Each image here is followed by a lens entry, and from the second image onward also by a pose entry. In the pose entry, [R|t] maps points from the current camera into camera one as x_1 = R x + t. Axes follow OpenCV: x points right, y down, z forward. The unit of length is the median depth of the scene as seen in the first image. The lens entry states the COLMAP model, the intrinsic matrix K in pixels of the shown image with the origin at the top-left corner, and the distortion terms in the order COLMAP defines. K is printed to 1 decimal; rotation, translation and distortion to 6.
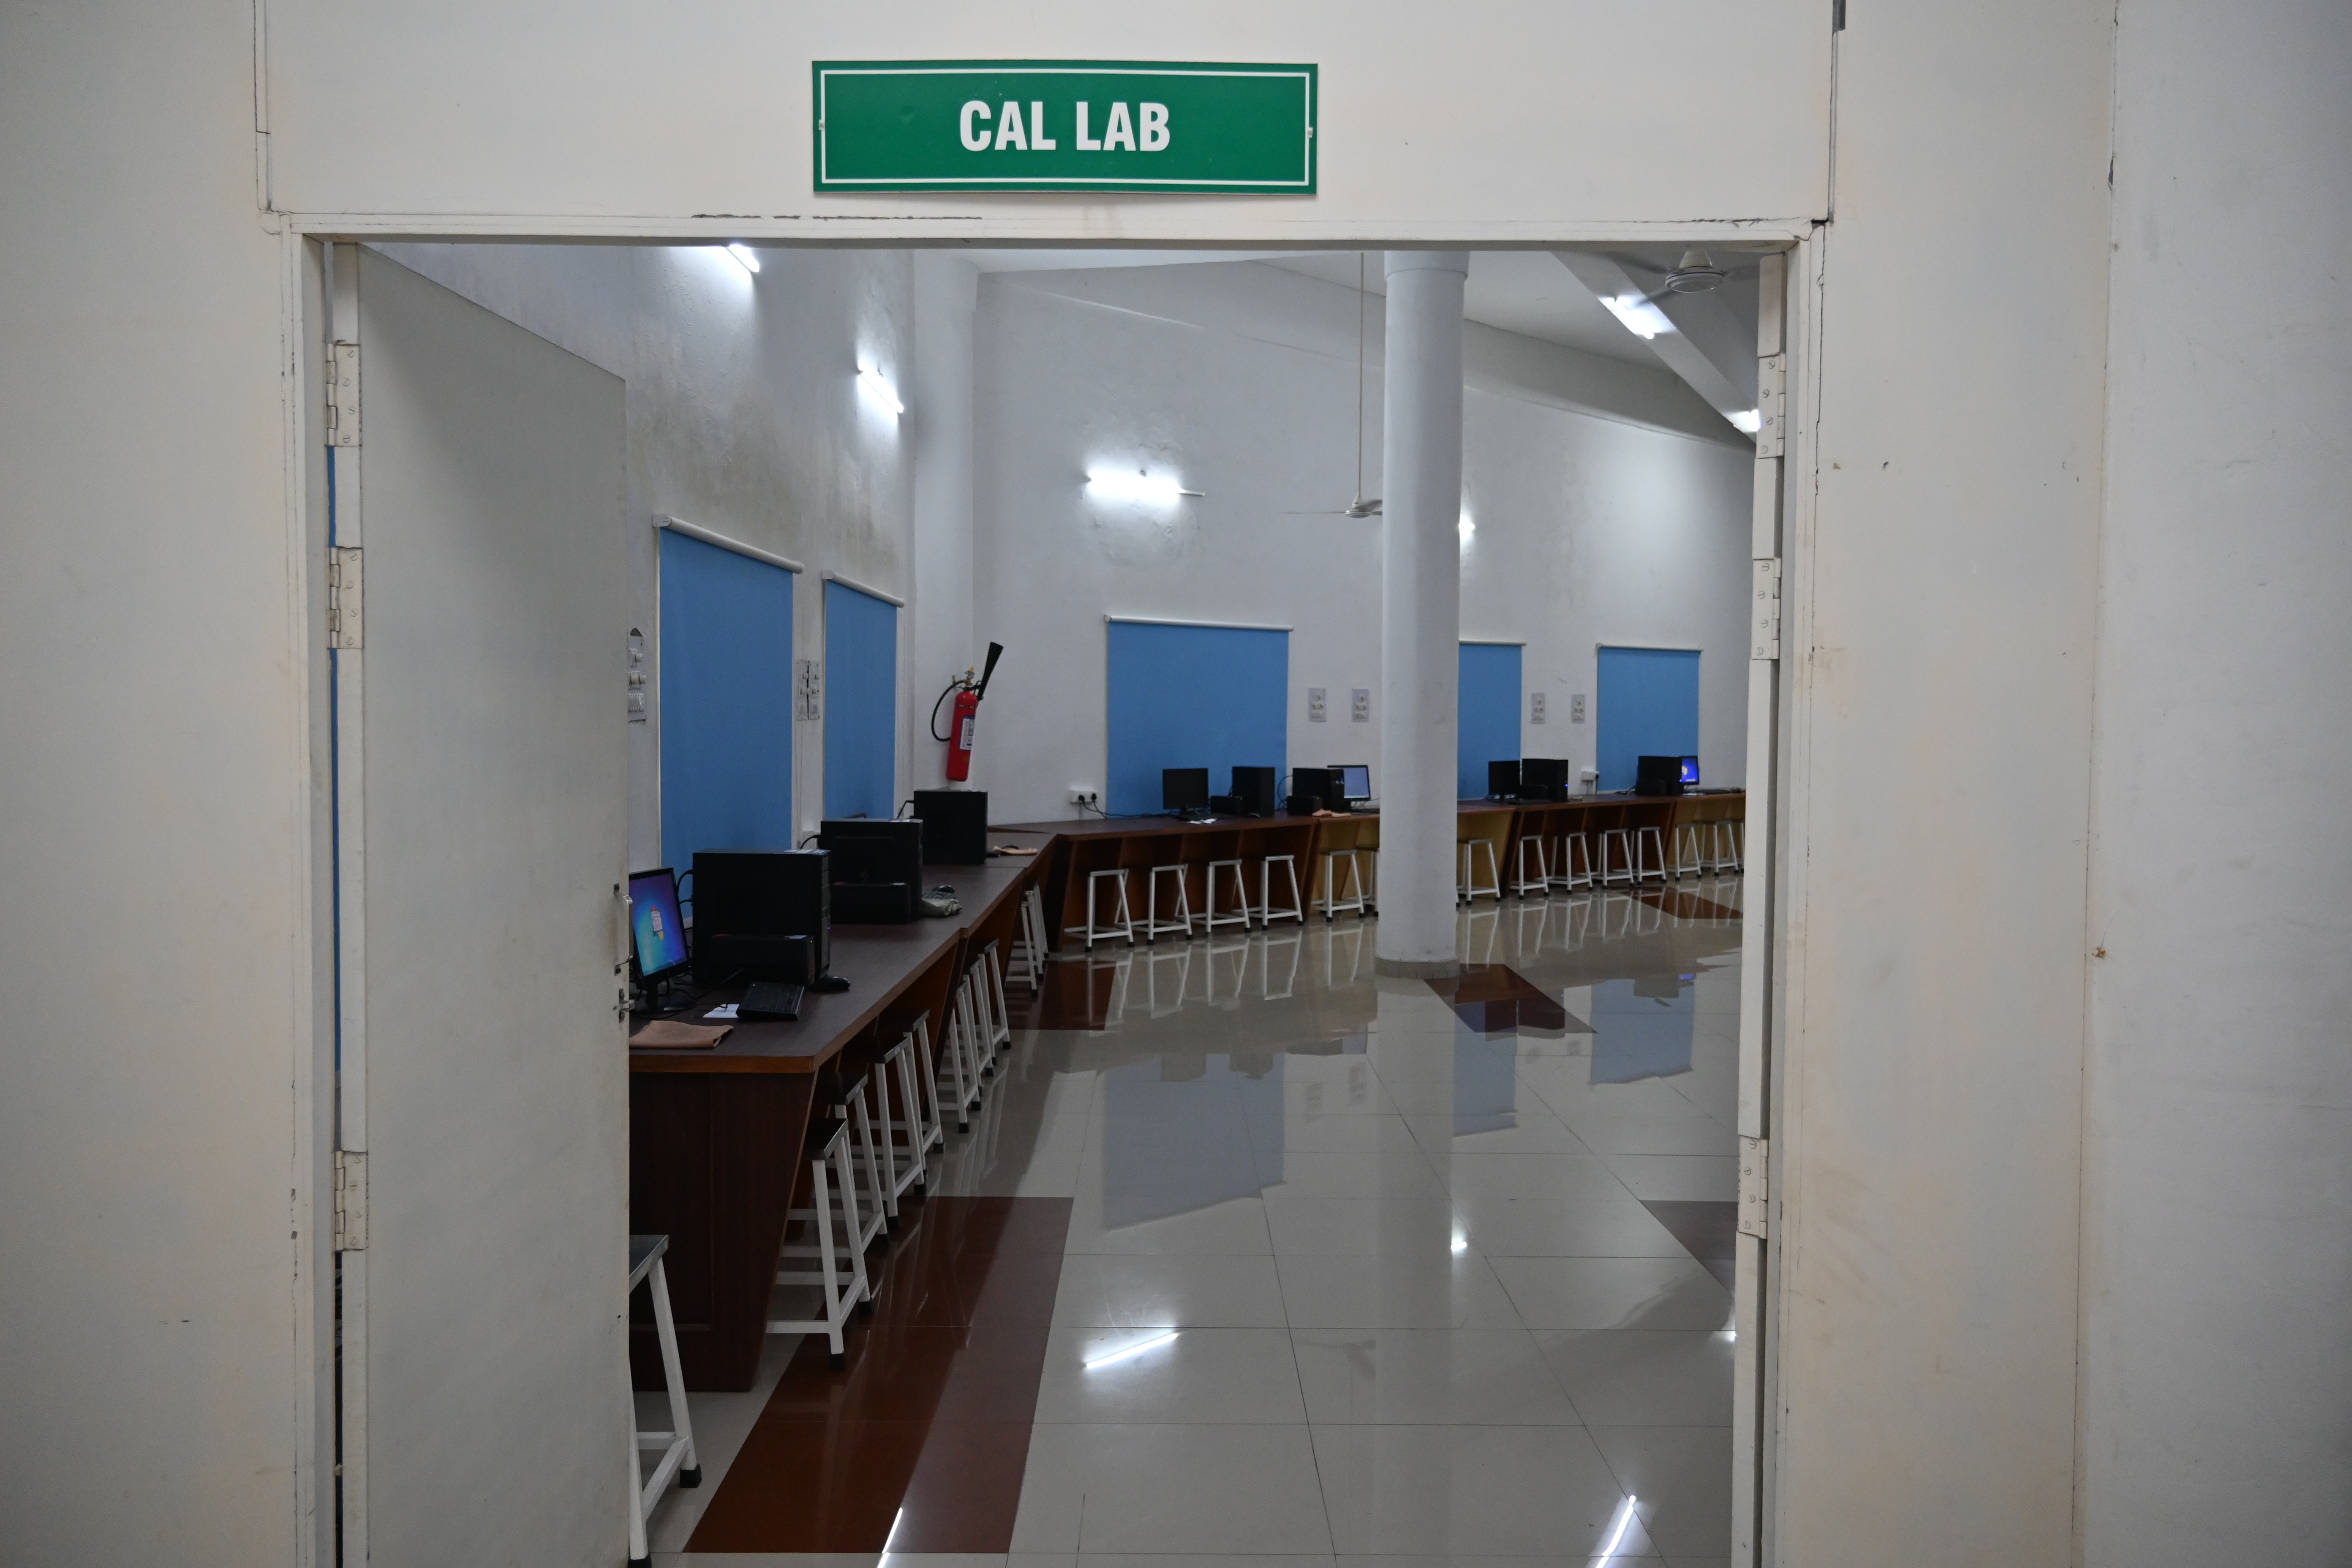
lens RADIAL K [[1784.0, 0, 1165.6], [0, 1784.0, 779.5], [0, 0, 1]] dist [0.024027, -0.014608]
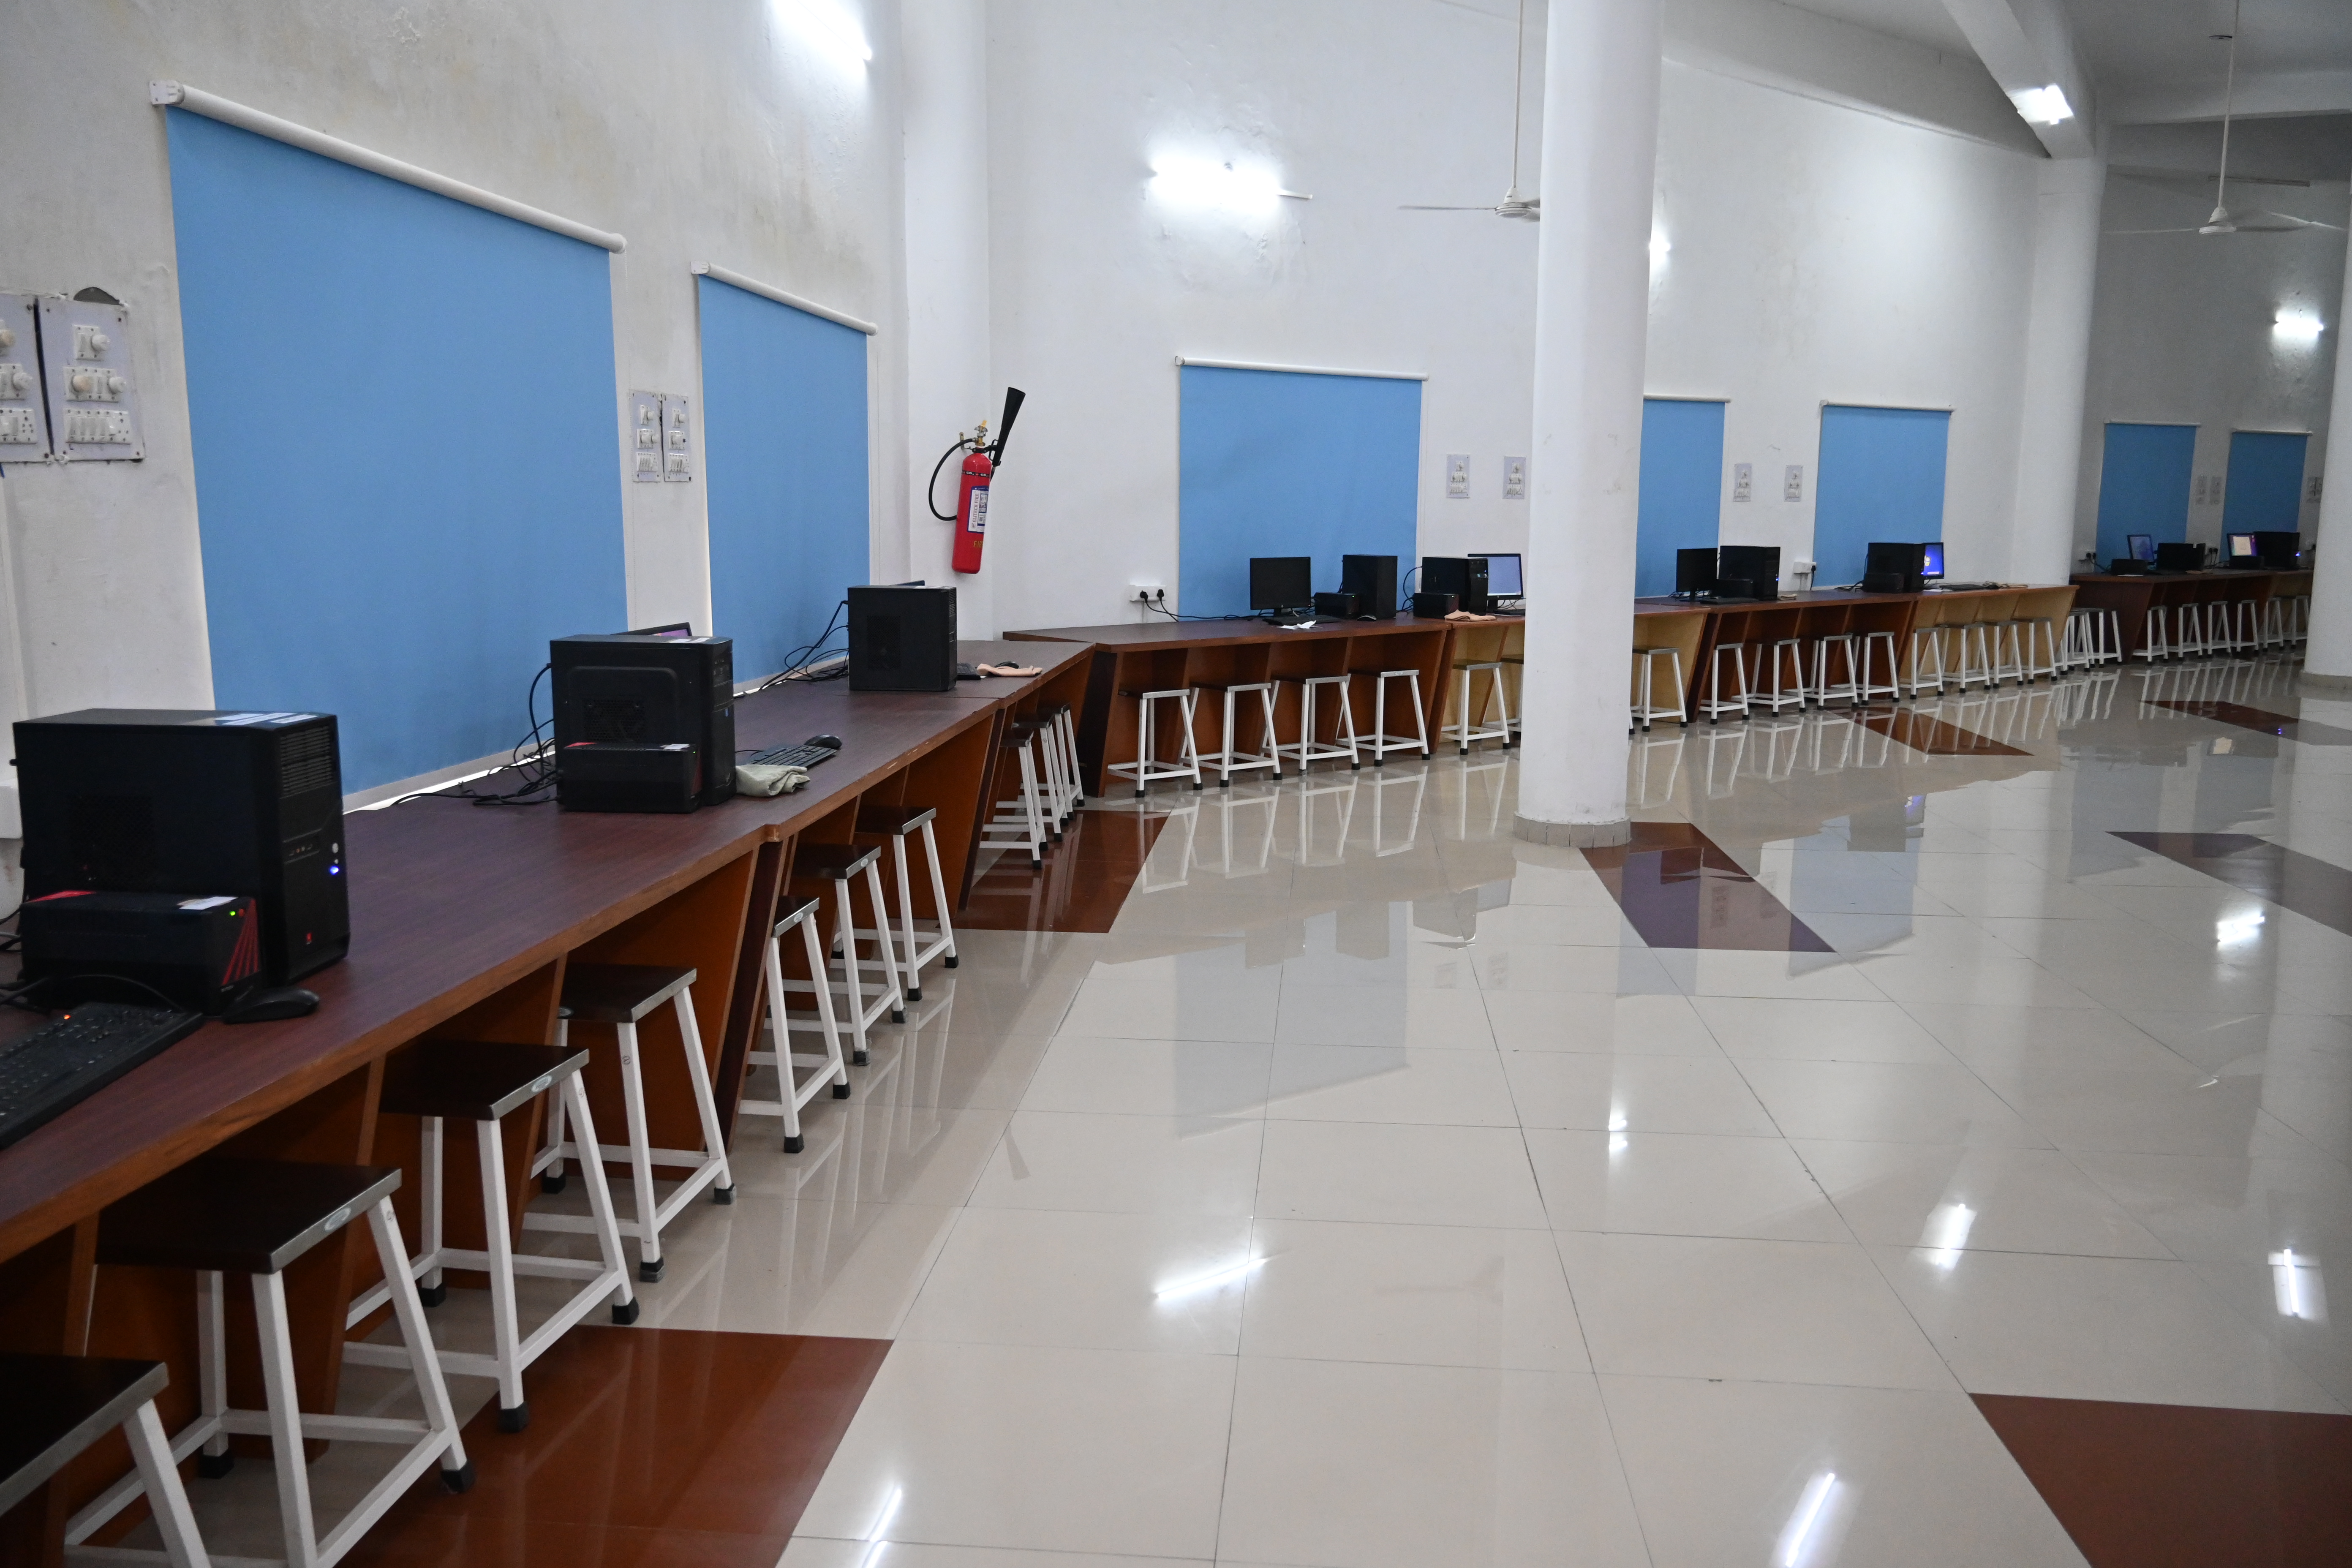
lens RADIAL K [[1784.0, 0, 1165.6], [0, 1784.0, 779.5], [0, 0, 1]] dist [0.024027, -0.014608]
pose [[0.995511, 0.013298, -0.093703, 0.034735], [-0.002320, 0.993211, 0.116307, -0.000382], [0.094614, -0.115568, 0.988783, 0.207558]]
